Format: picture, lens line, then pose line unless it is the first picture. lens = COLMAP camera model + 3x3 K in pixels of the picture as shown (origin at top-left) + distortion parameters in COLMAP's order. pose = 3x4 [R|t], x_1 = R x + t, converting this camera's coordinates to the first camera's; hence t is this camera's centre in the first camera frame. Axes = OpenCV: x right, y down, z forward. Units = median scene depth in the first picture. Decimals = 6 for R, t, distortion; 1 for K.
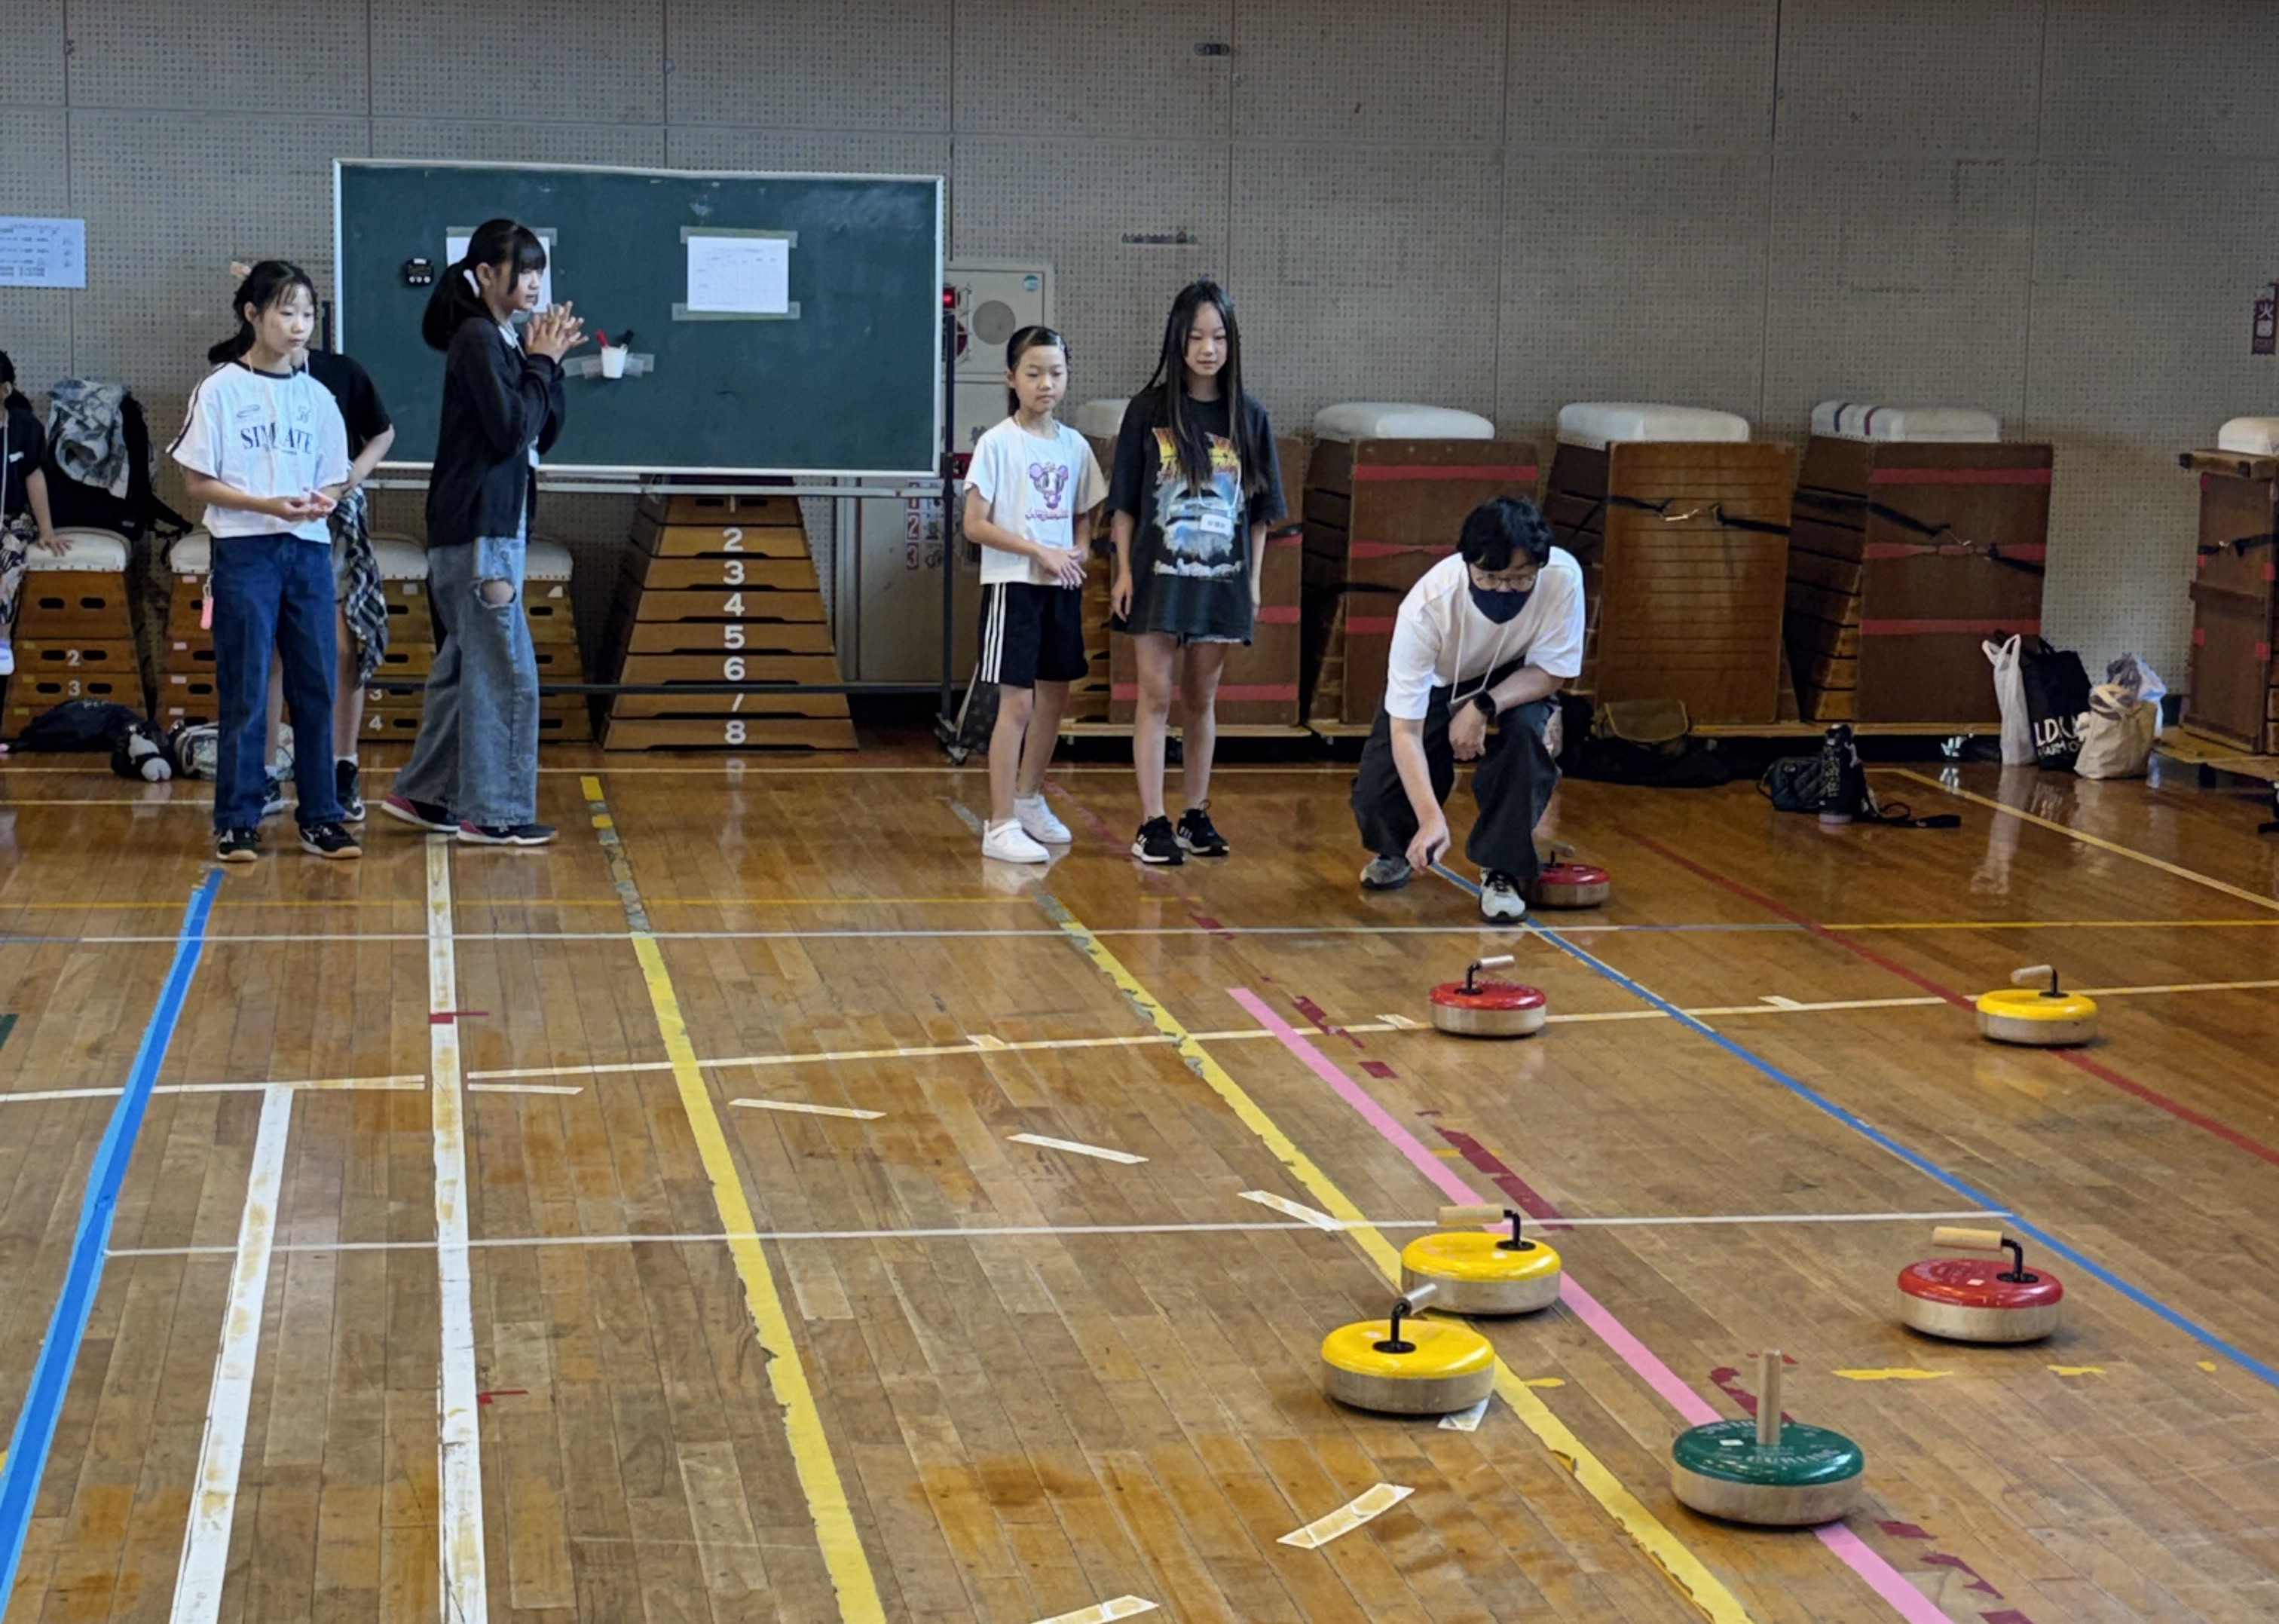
lens RADIAL K [[4321.7, 0, 1139.5], [0, 4321.7, 812.0], [0, 0, 1]] dist [0.257080, -1.124183]
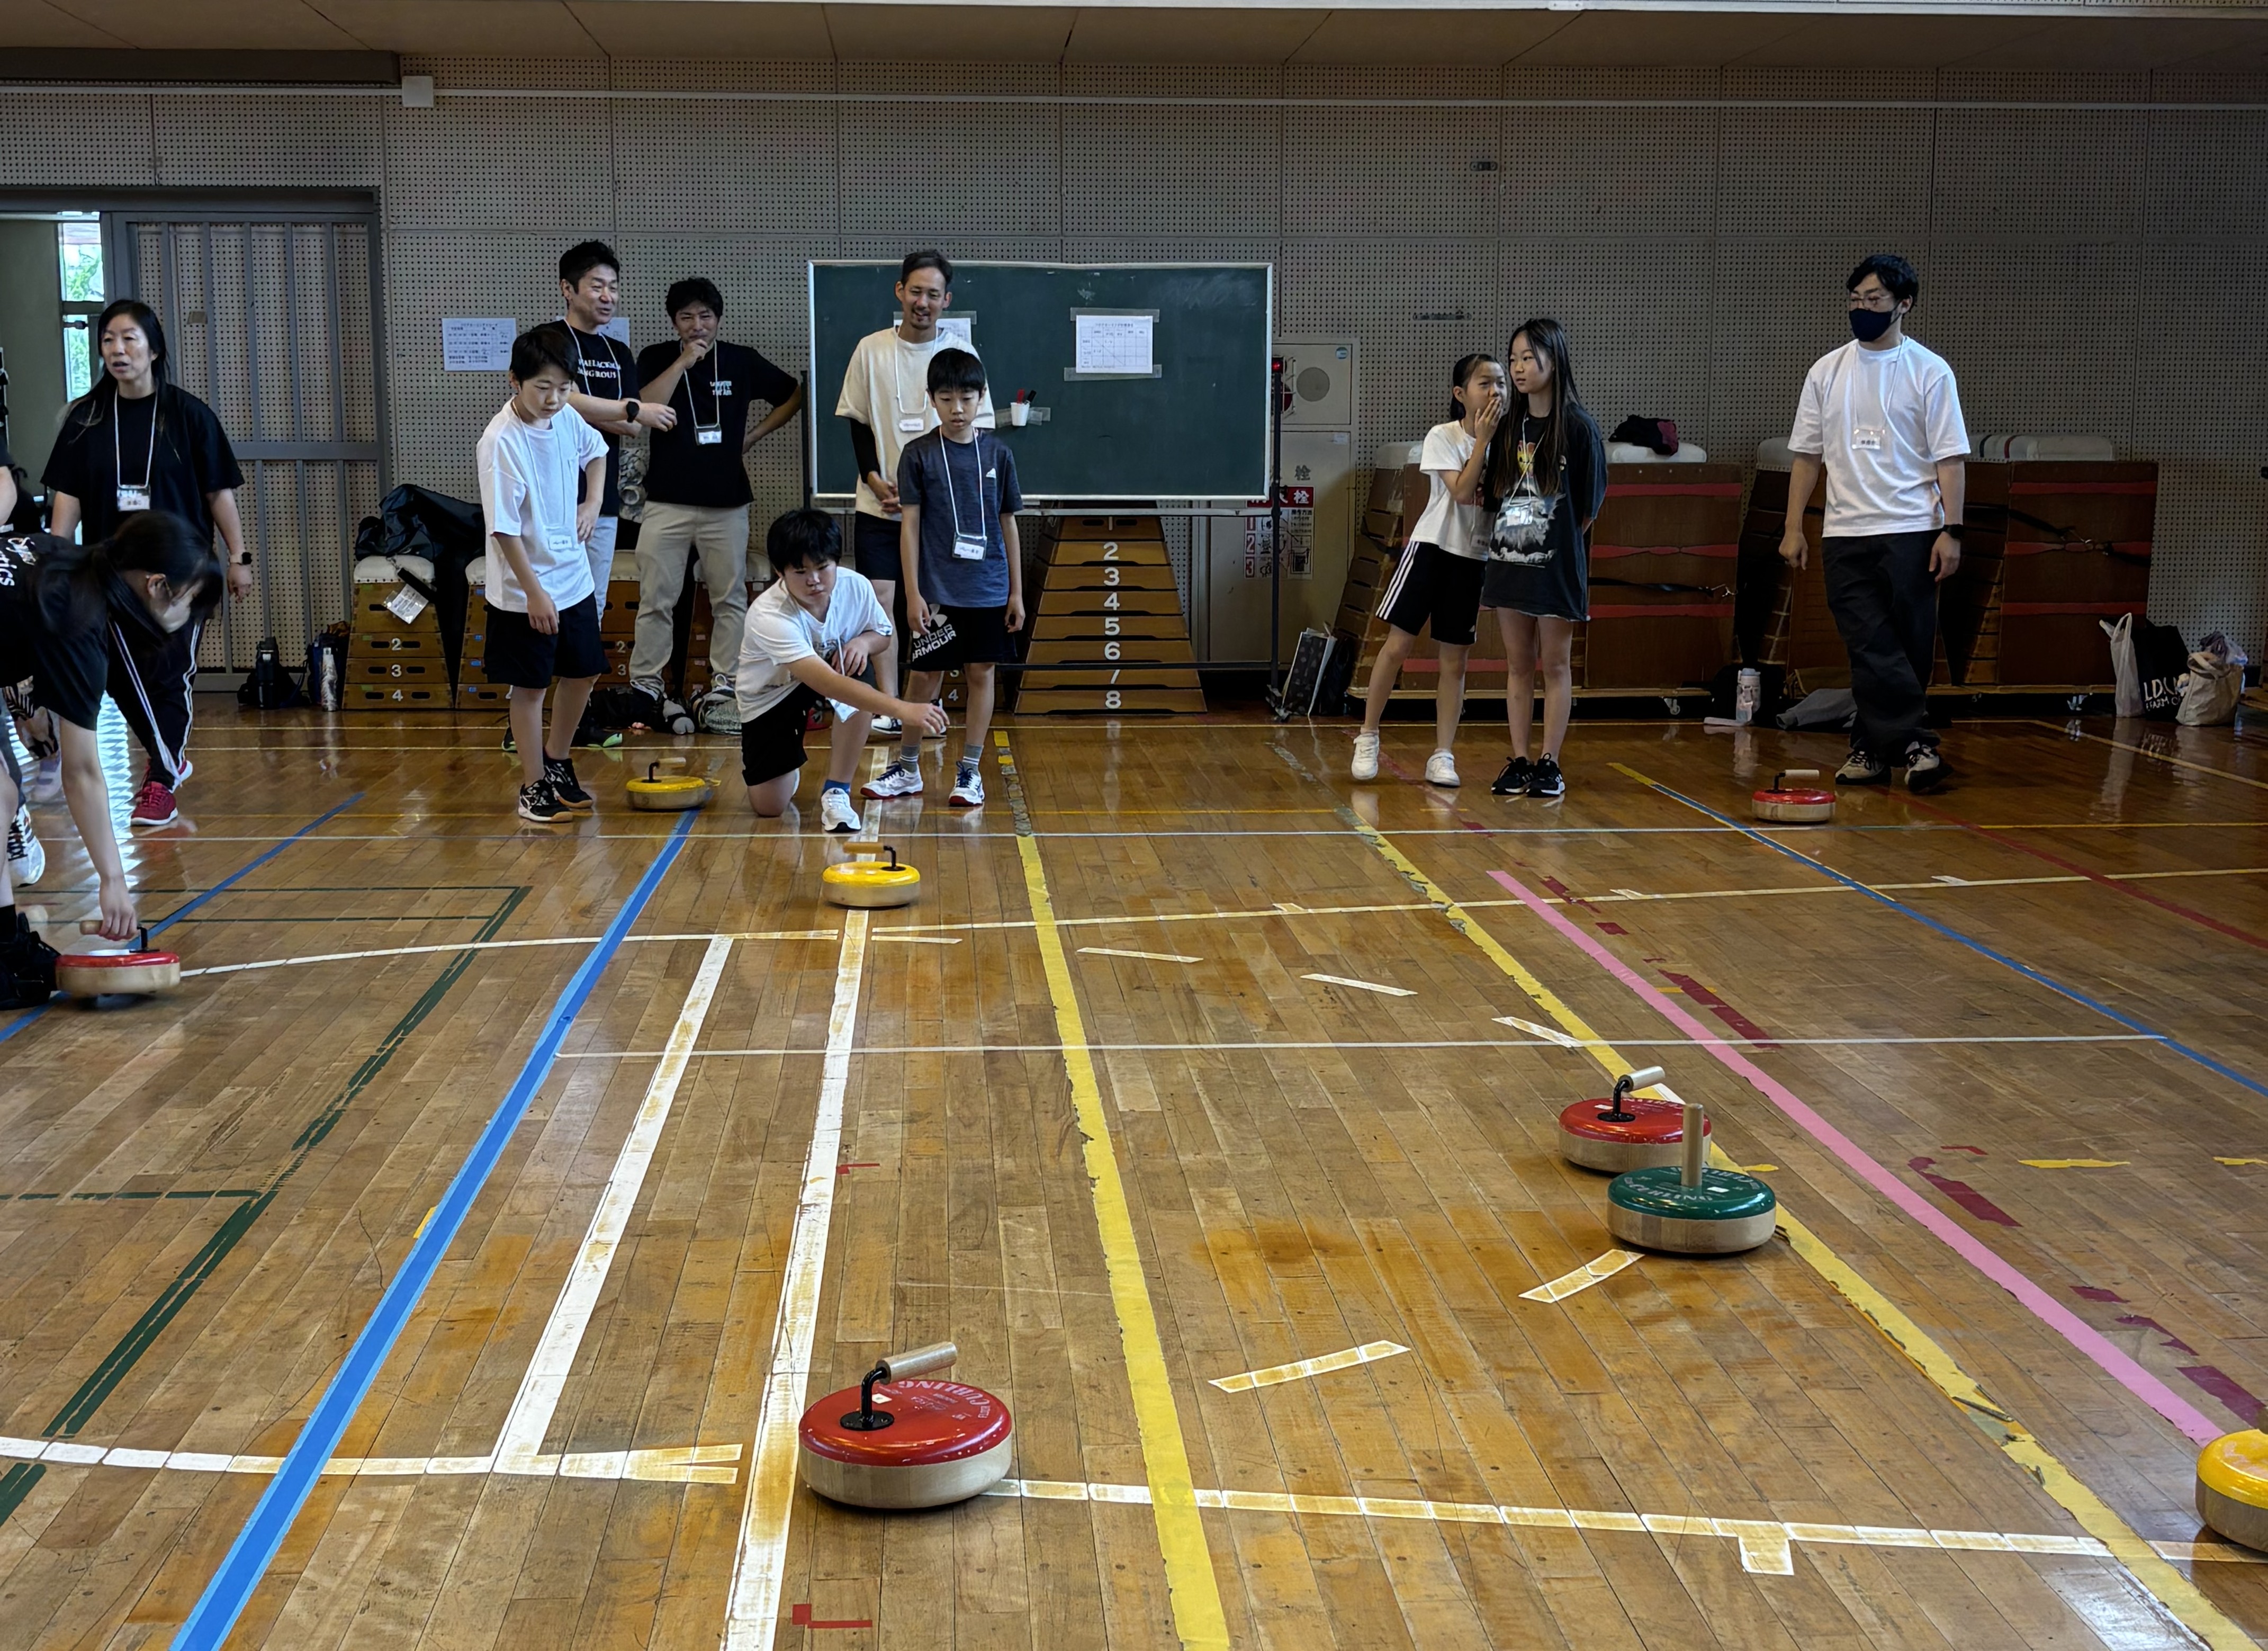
lens RADIAL K [[3054.9, 0, 1131.3], [0, 3054.9, 896.6], [0, 0, 1]] dist [0.251326, -1.030958]
pose [[0.994989, -0.000455, -0.099983, 0.008374], [0.003050, 0.999662, 0.025803, 0.032429], [0.099937, -0.025978, 0.994655, 0.151346]]
